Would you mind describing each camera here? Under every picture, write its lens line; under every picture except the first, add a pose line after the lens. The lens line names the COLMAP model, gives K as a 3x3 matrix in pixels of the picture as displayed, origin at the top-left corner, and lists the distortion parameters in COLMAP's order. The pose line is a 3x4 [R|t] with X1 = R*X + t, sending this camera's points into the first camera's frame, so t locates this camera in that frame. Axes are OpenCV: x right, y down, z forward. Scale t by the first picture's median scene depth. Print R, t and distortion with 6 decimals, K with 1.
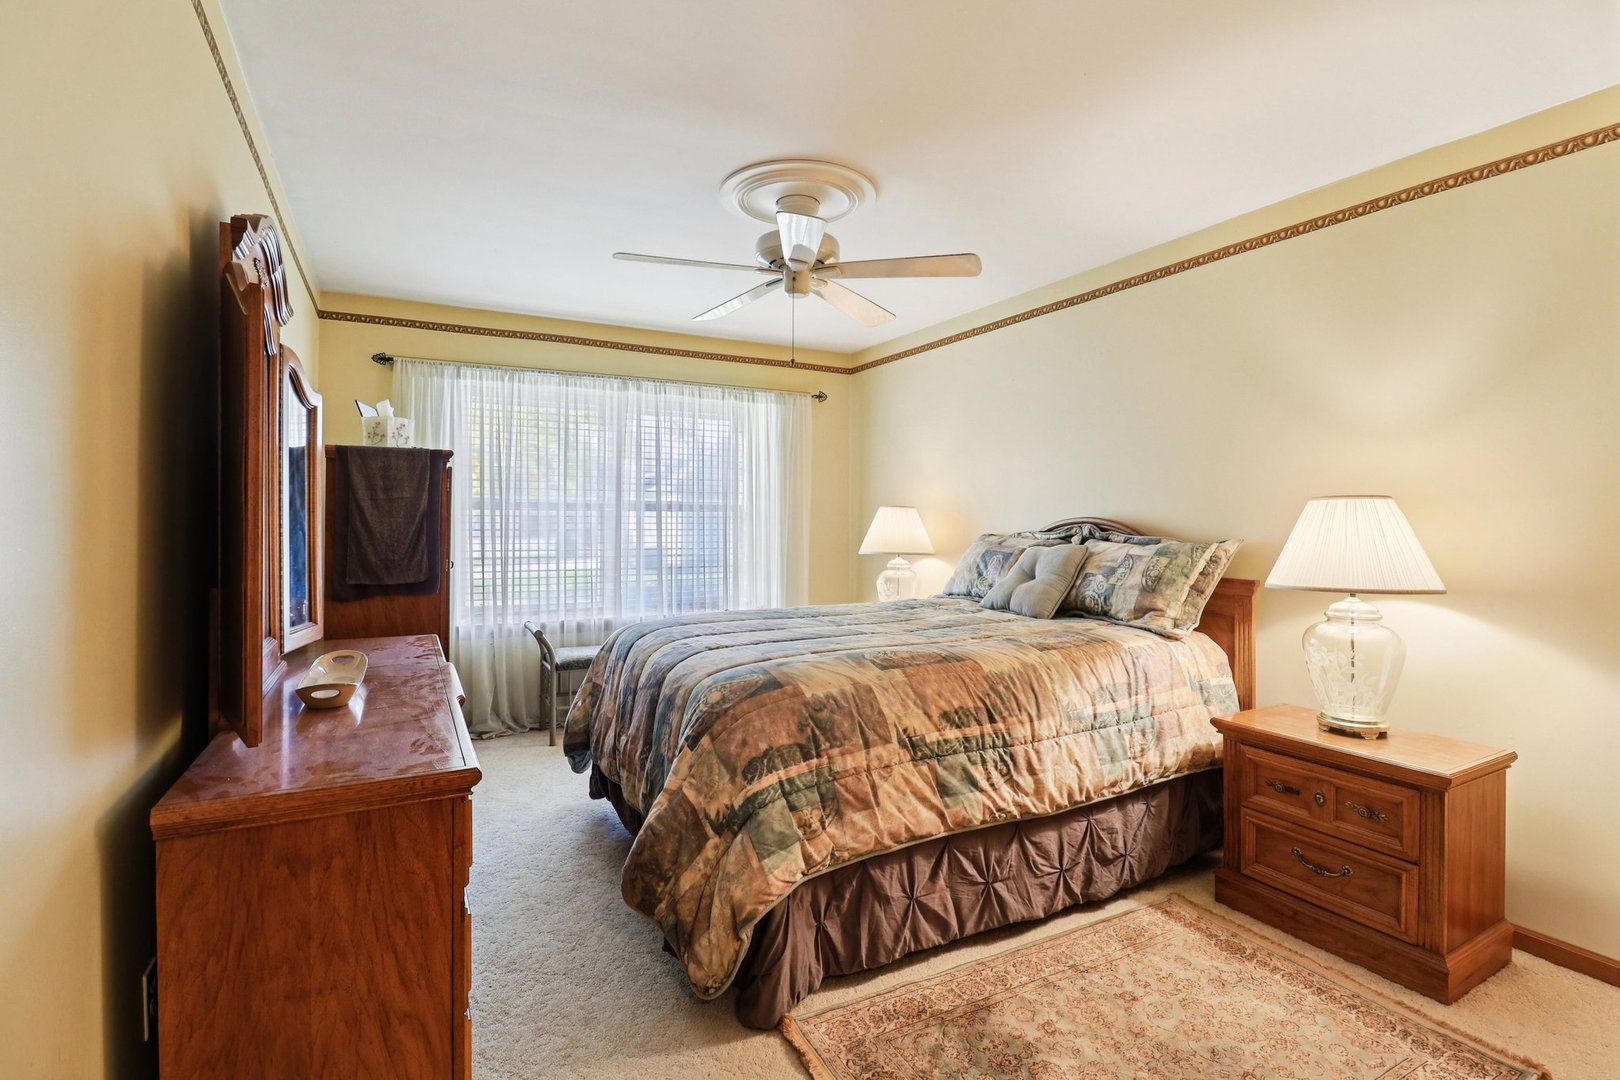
lens RADIAL K [[784.2, 0, 811.4], [0, 784.2, 532.6], [0, 0, 1]] dist [-0.010951, -0.008934]
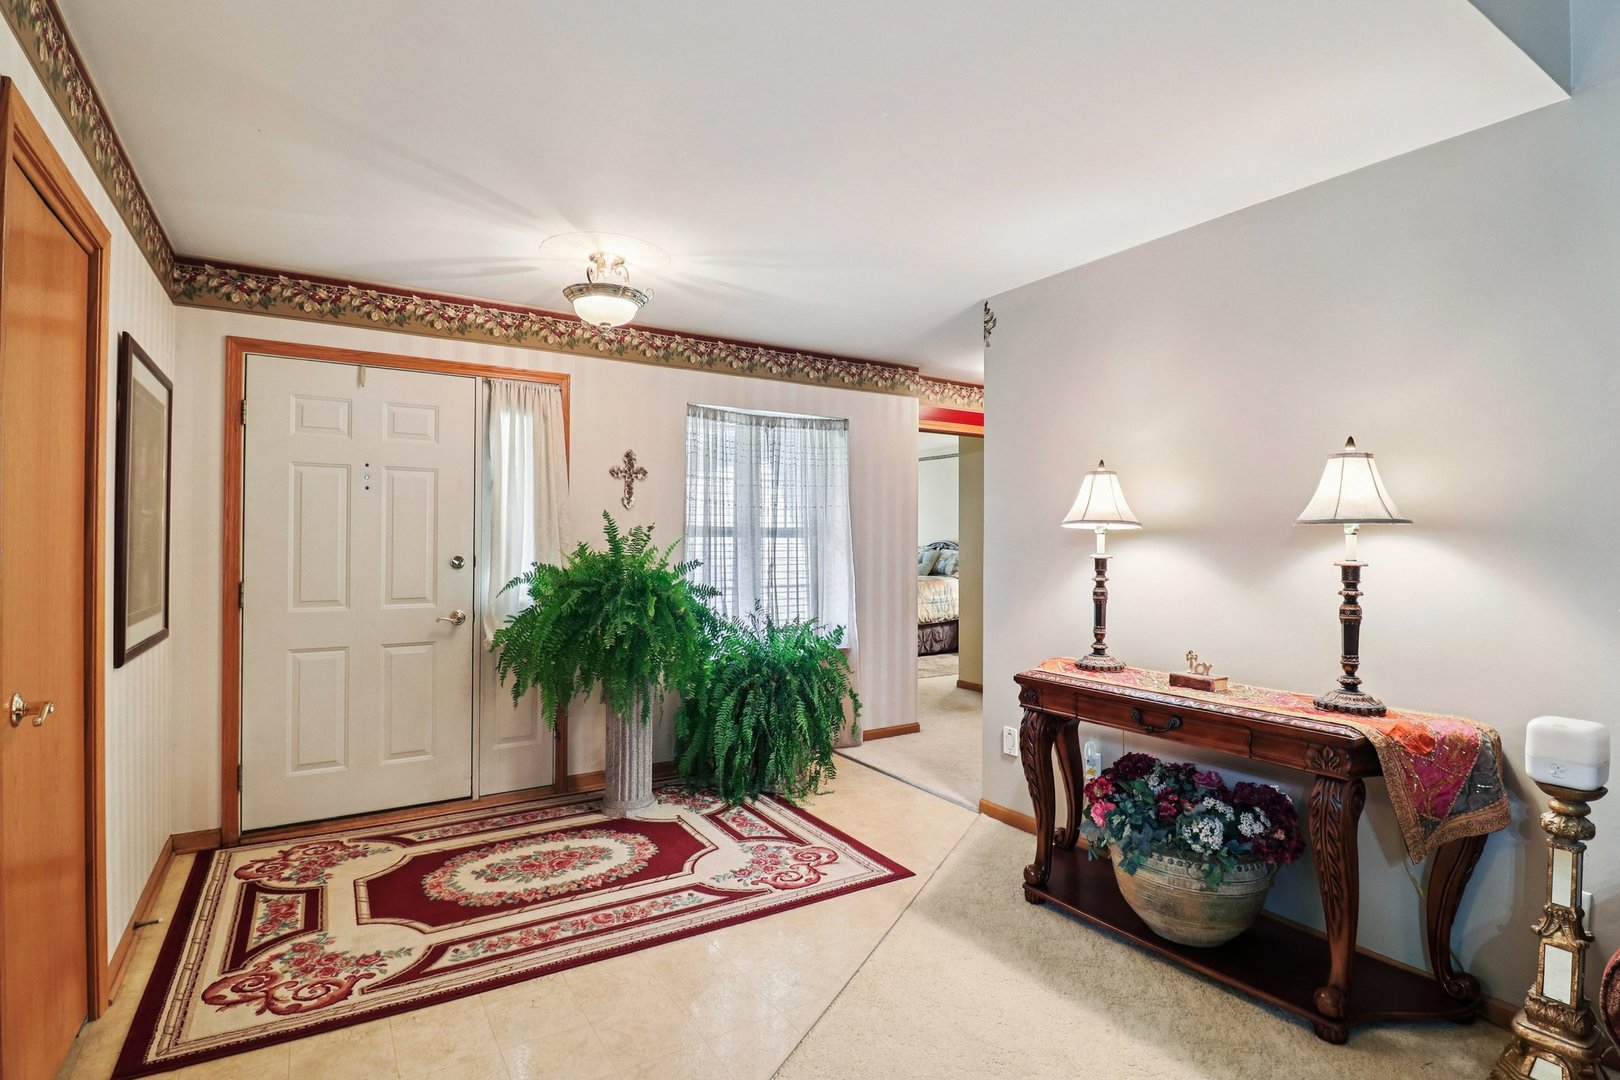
lens RADIAL K [[784.2, 0, 807.4], [0, 784.2, 533.4], [0, 0, 1]] dist [-0.010951, -0.008934]
pose [[0.997233, 0.007818, 0.073921, -0.374005], [-0.006872, 0.999891, -0.013039, -0.006251], [-0.074014, 0.012495, 0.997179, -1.999689]]
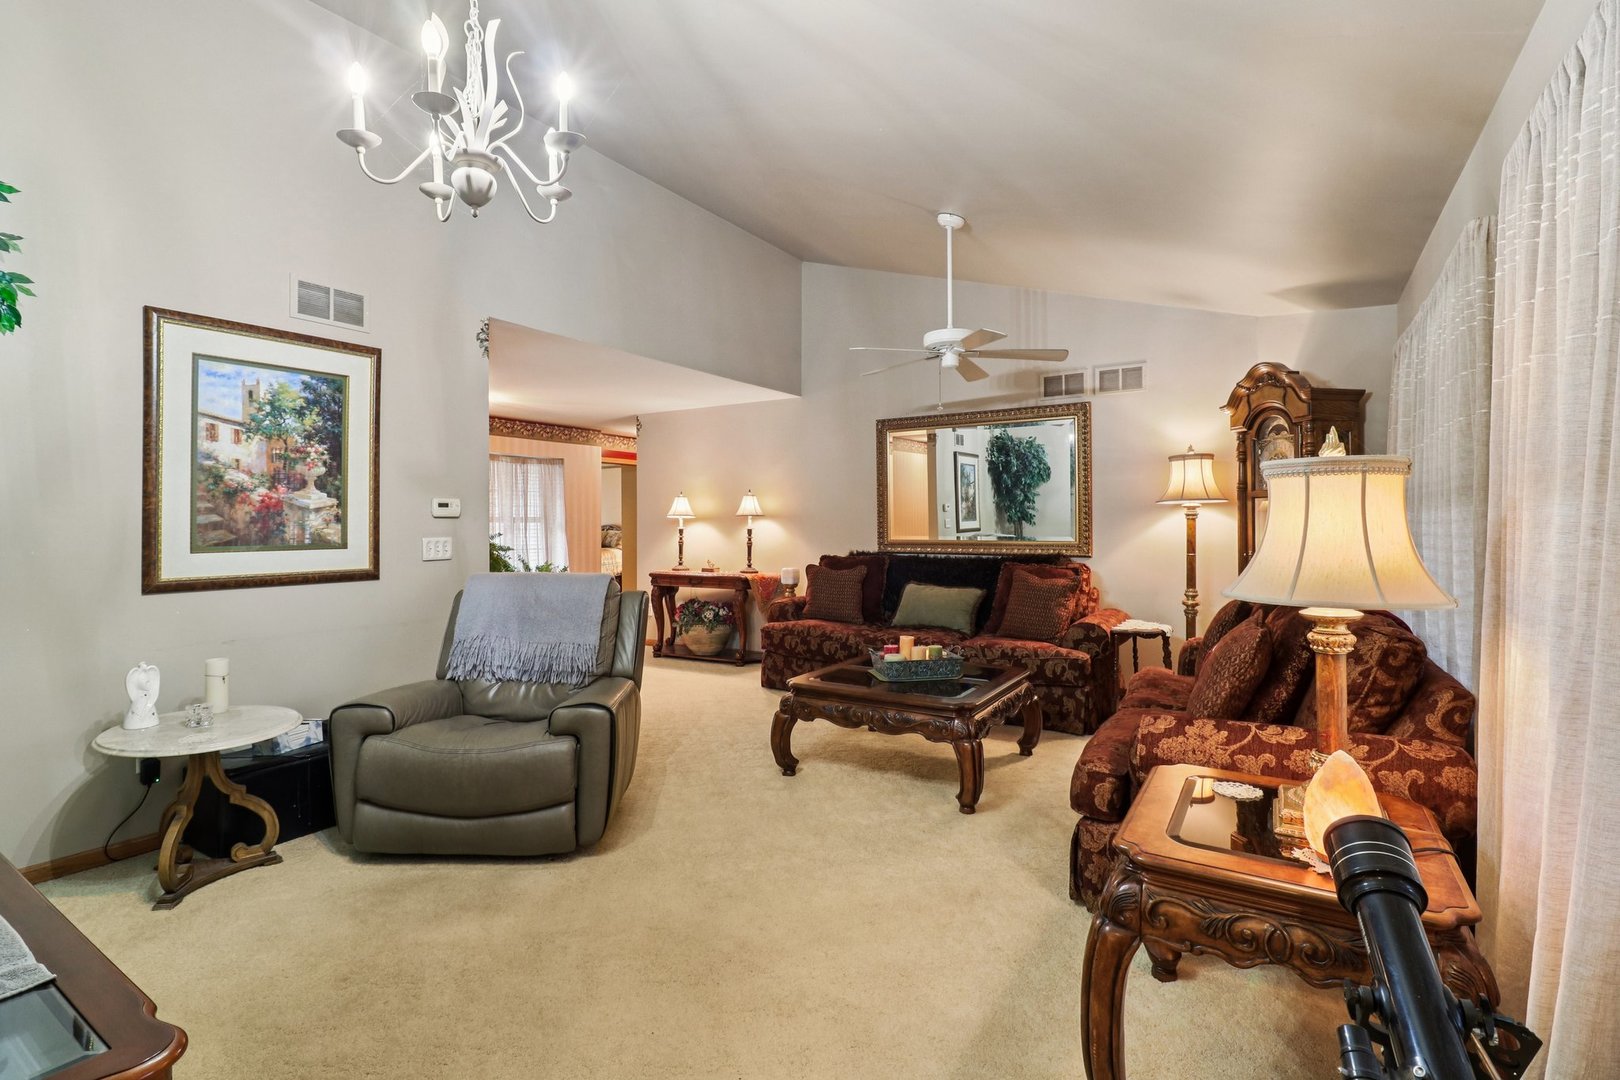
lens RADIAL K [[745.0, 0, 802.6], [0, 745.0, 529.2], [0, 0, 1]] dist [0.000160, -0.000003]
pose [[0.870065, -0.003884, 0.492922, -0.801805], [0.004206, 0.999991, 0.000456, 0.010611], [-0.492920, 0.001676, 0.870073, -3.394004]]
